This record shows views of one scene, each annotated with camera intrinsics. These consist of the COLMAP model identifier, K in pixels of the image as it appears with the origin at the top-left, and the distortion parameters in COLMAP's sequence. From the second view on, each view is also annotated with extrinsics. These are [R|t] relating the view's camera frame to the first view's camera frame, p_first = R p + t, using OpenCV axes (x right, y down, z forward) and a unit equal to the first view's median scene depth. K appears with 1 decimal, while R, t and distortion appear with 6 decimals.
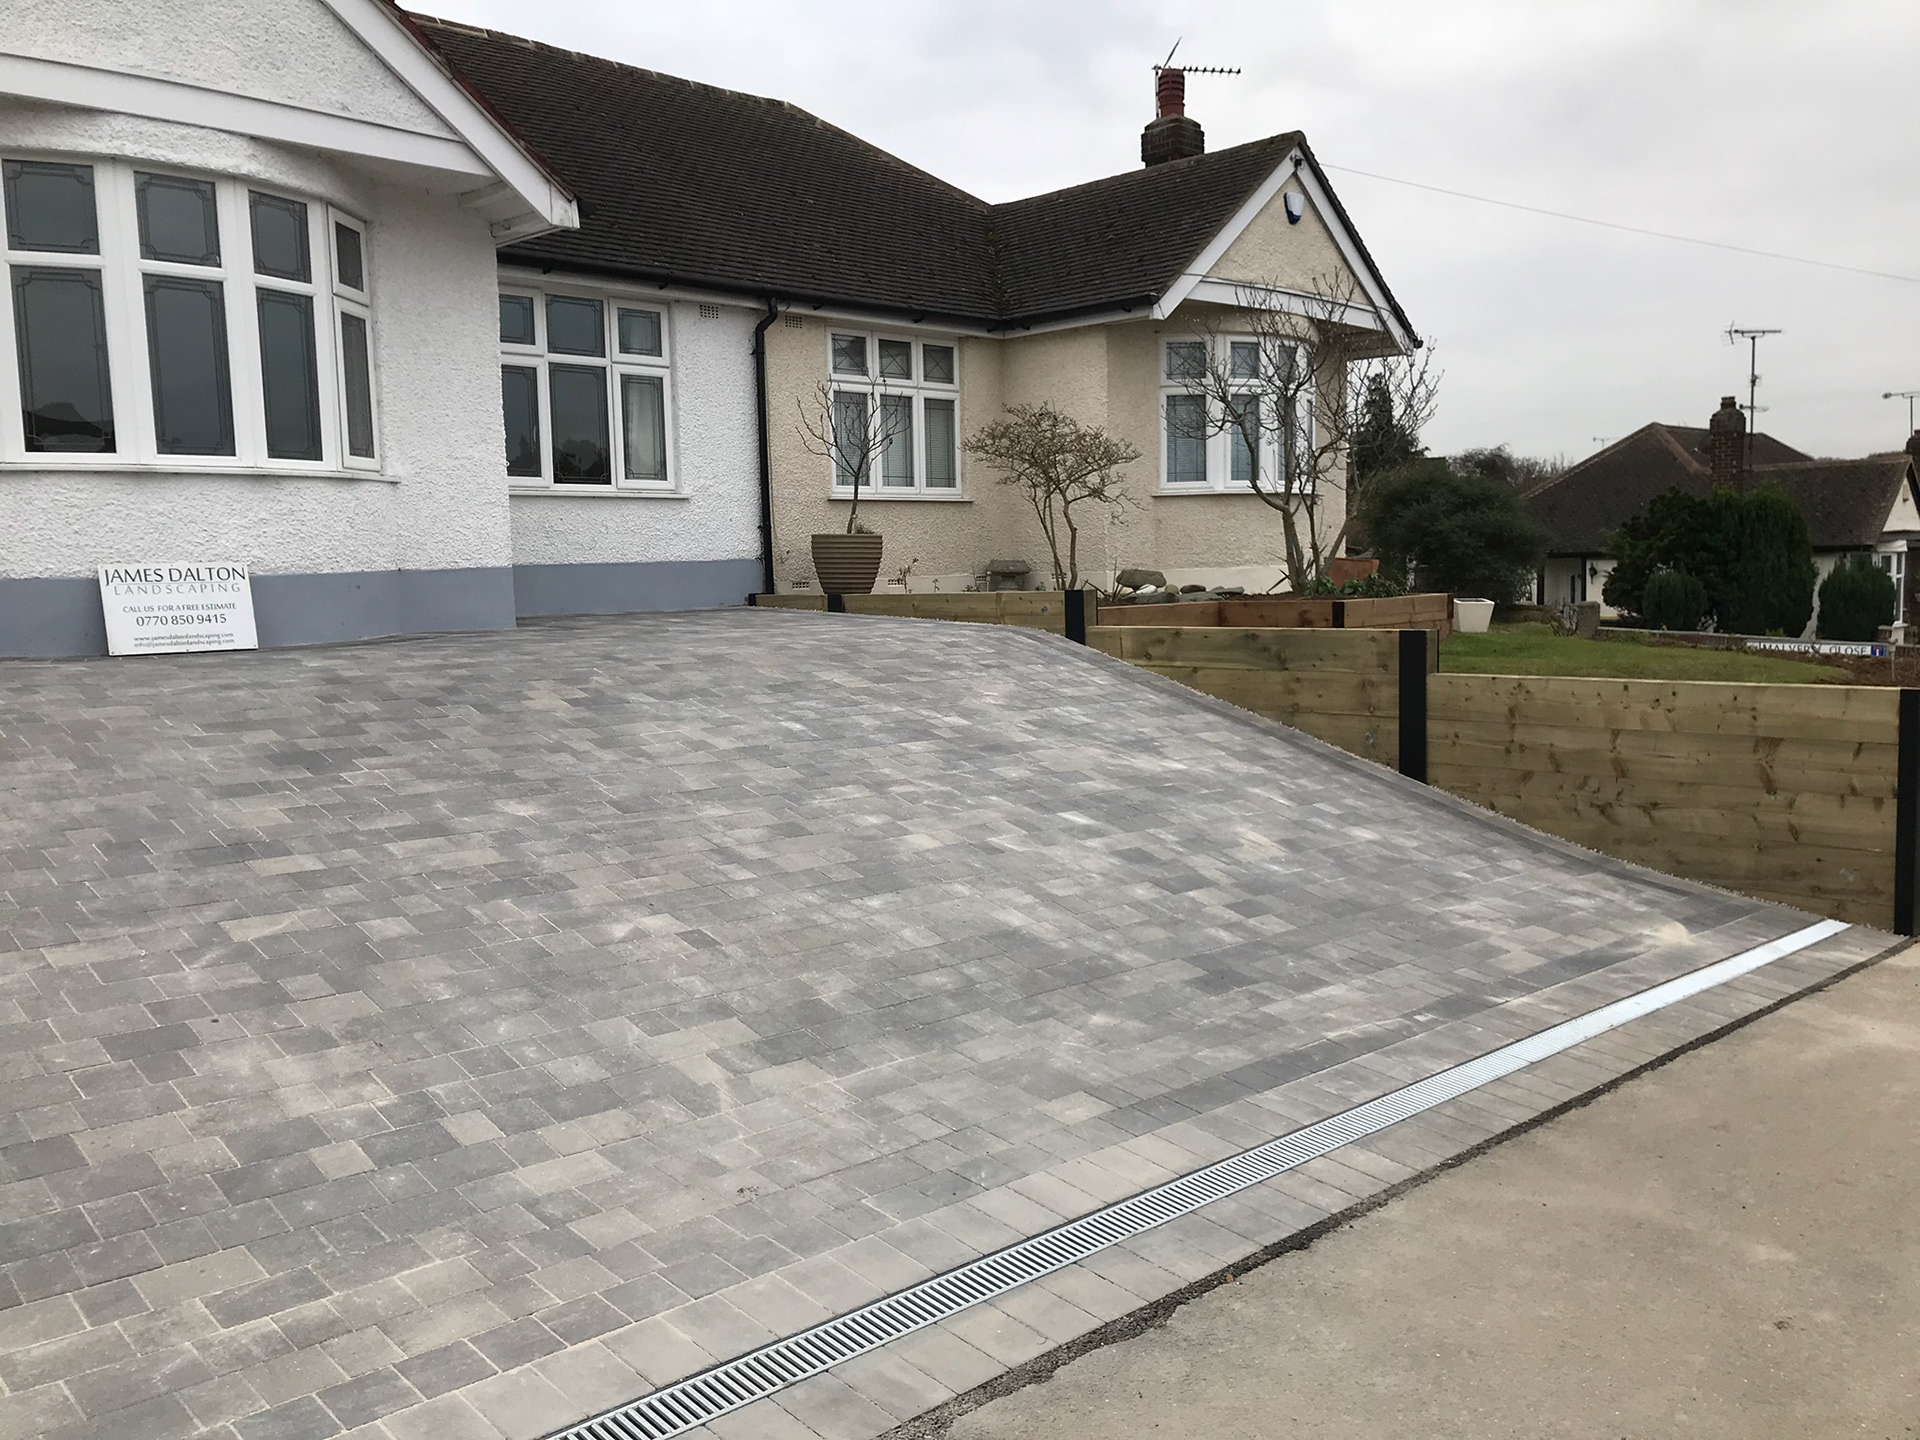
lens RADIAL K [[1581.6, 0, 945.4], [0, 1581.6, 715.0], [0, 0, 1]] dist [0.061502, -0.131704]
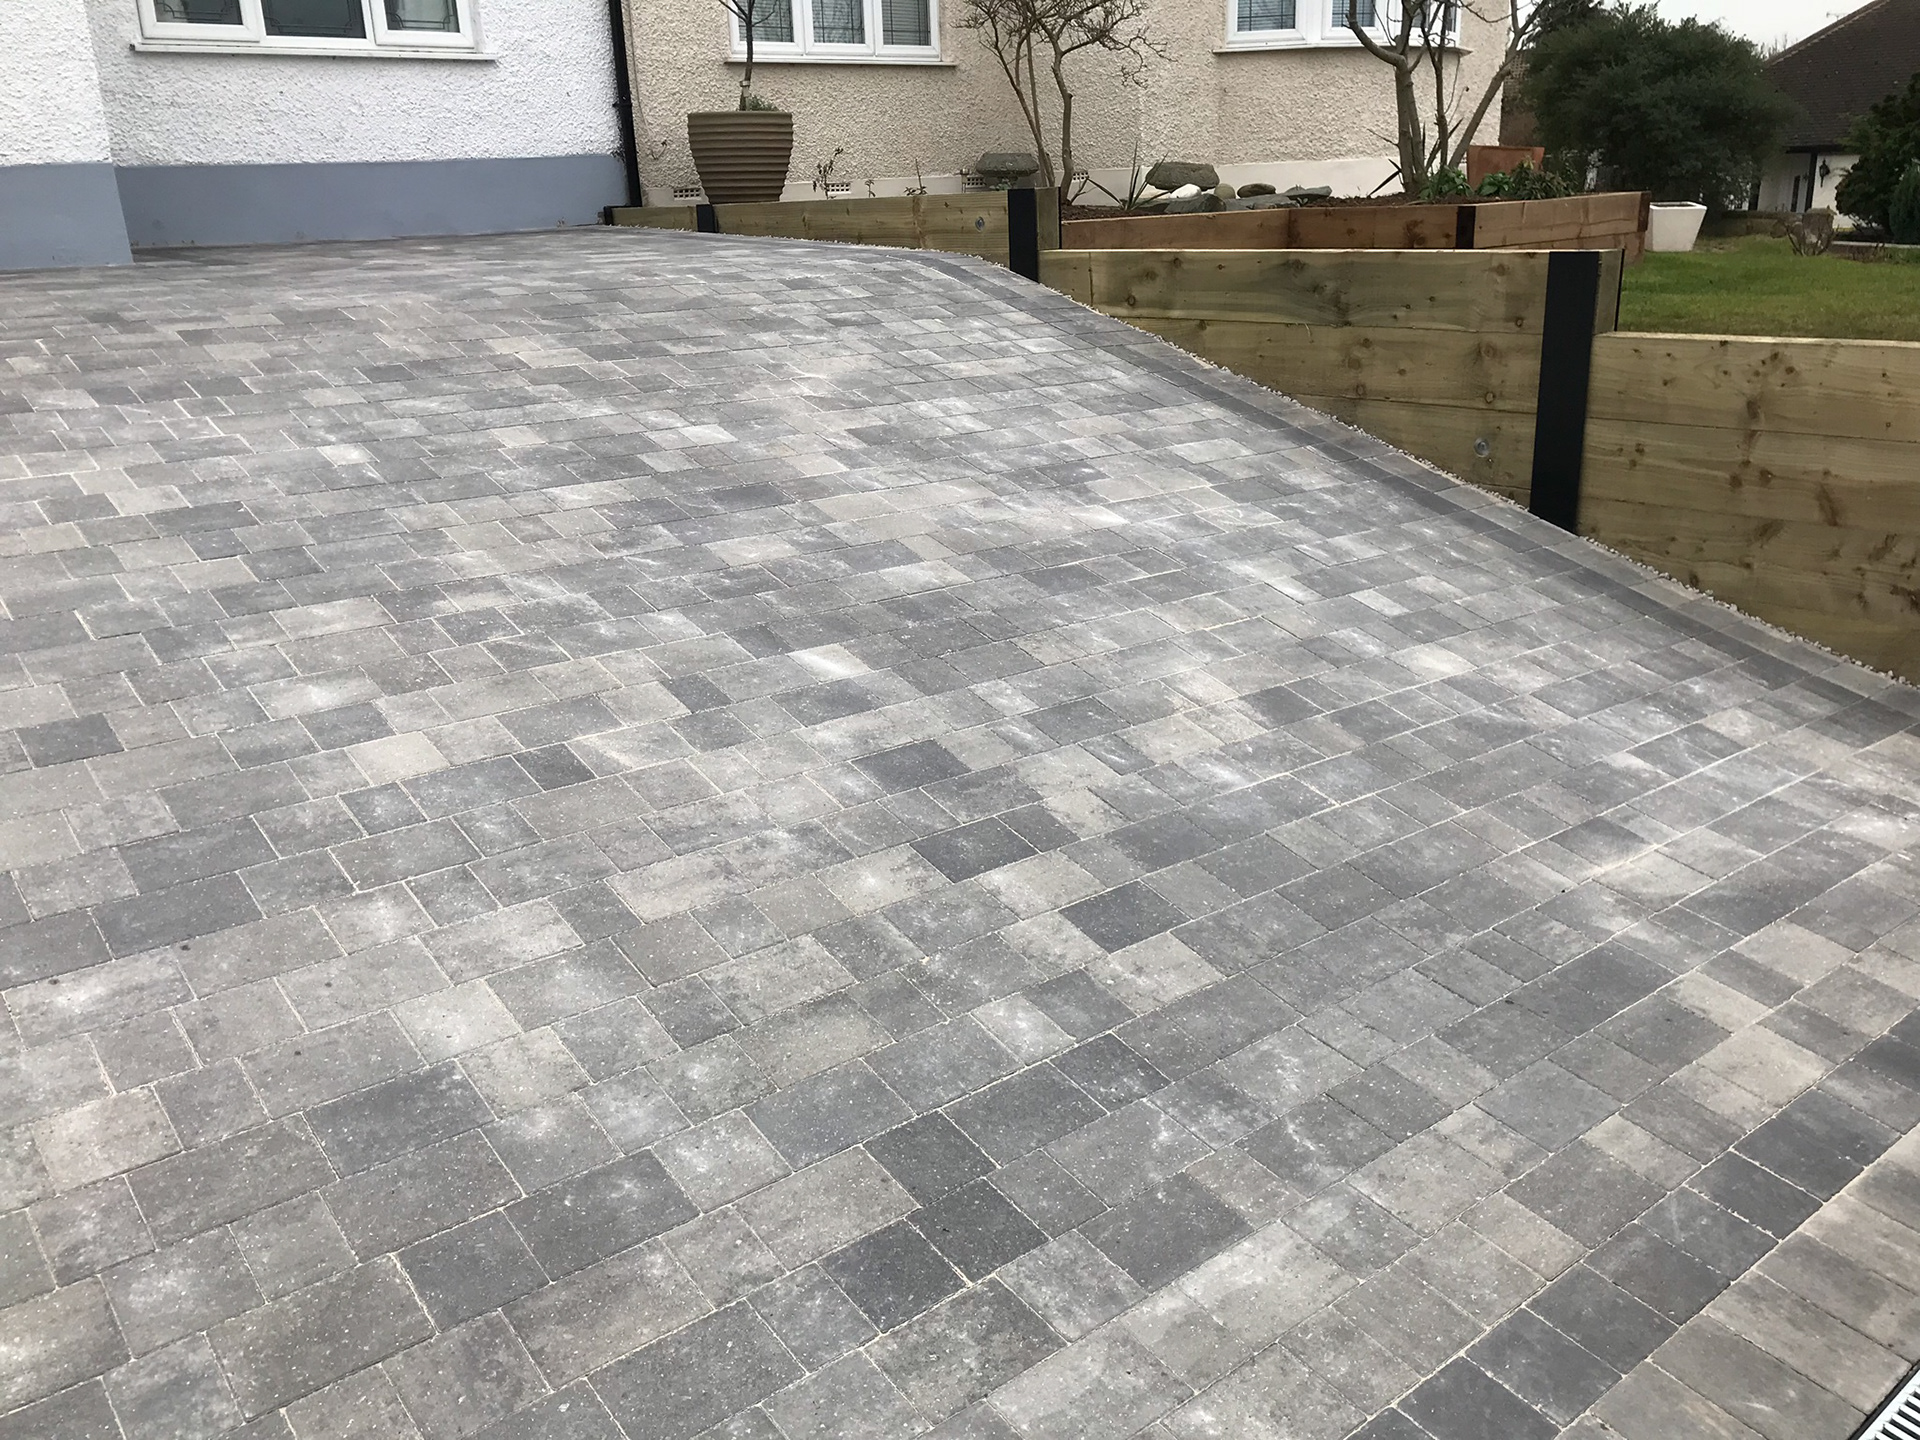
lens RADIAL K [[1582.5, 0, 951.8], [0, 1582.5, 700.8], [0, 0, 1]] dist [0.052728, -0.072029]
pose [[0.996386, 0.012067, -0.084079, 0.142878], [0.006517, 0.976080, 0.217314, -0.025582], [0.084690, -0.217076, 0.972474, 0.460039]]
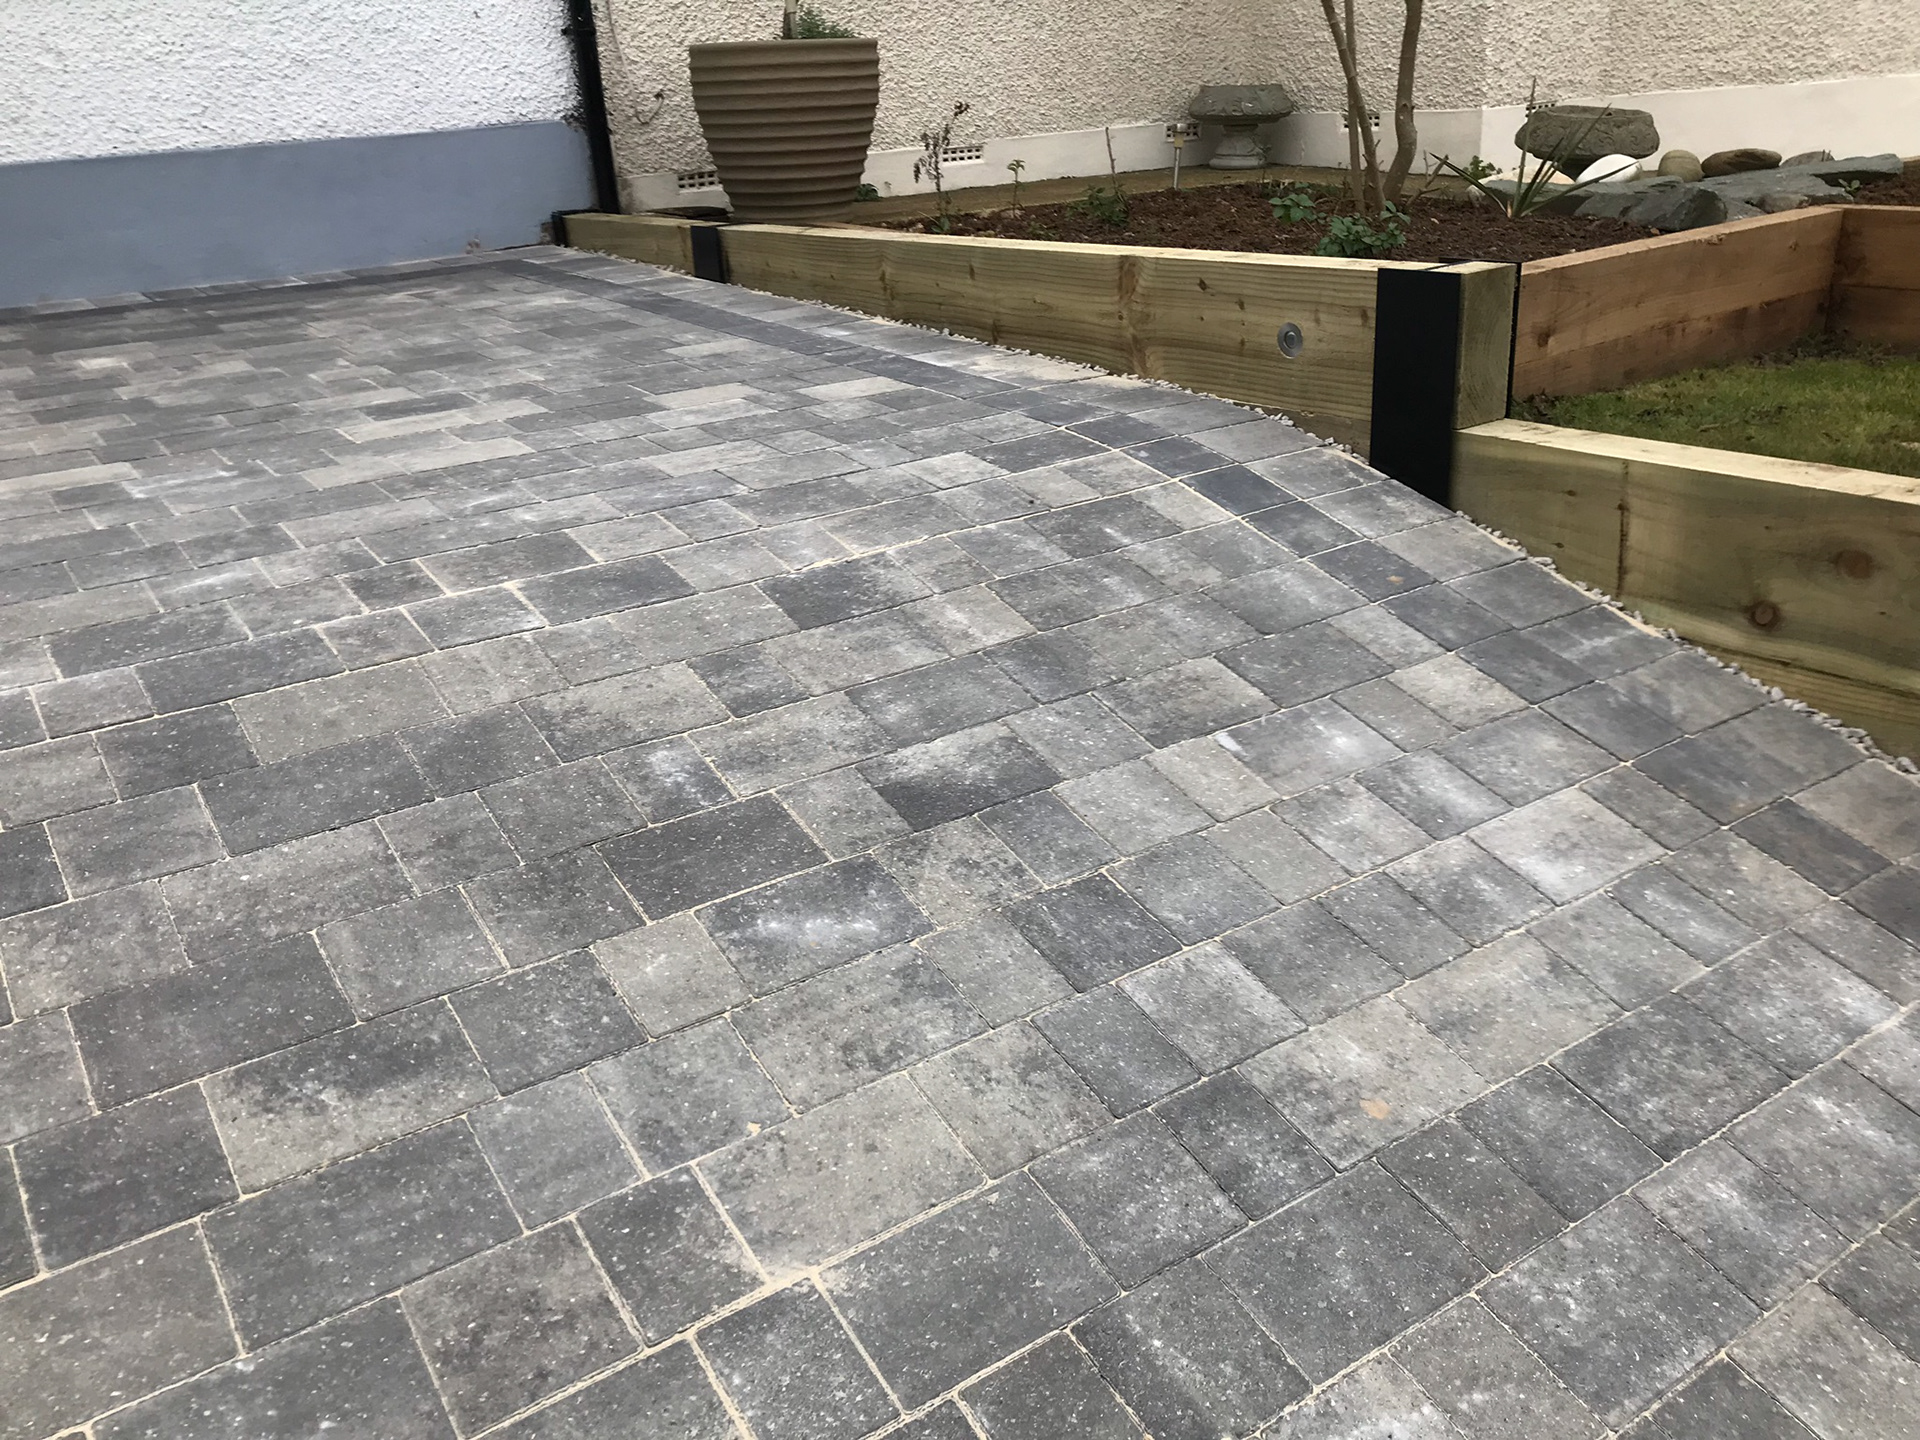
lens RADIAL K [[1557.5, 0, 953.7], [0, 1557.5, 718.0], [0, 0, 1]] dist [0.036787, -0.042224]
pose [[0.985397, 0.029912, -0.167624, 0.071366], [0.021355, 0.954966, 0.295946, -0.112646], [0.168927, -0.295203, 0.940382, 0.981411]]
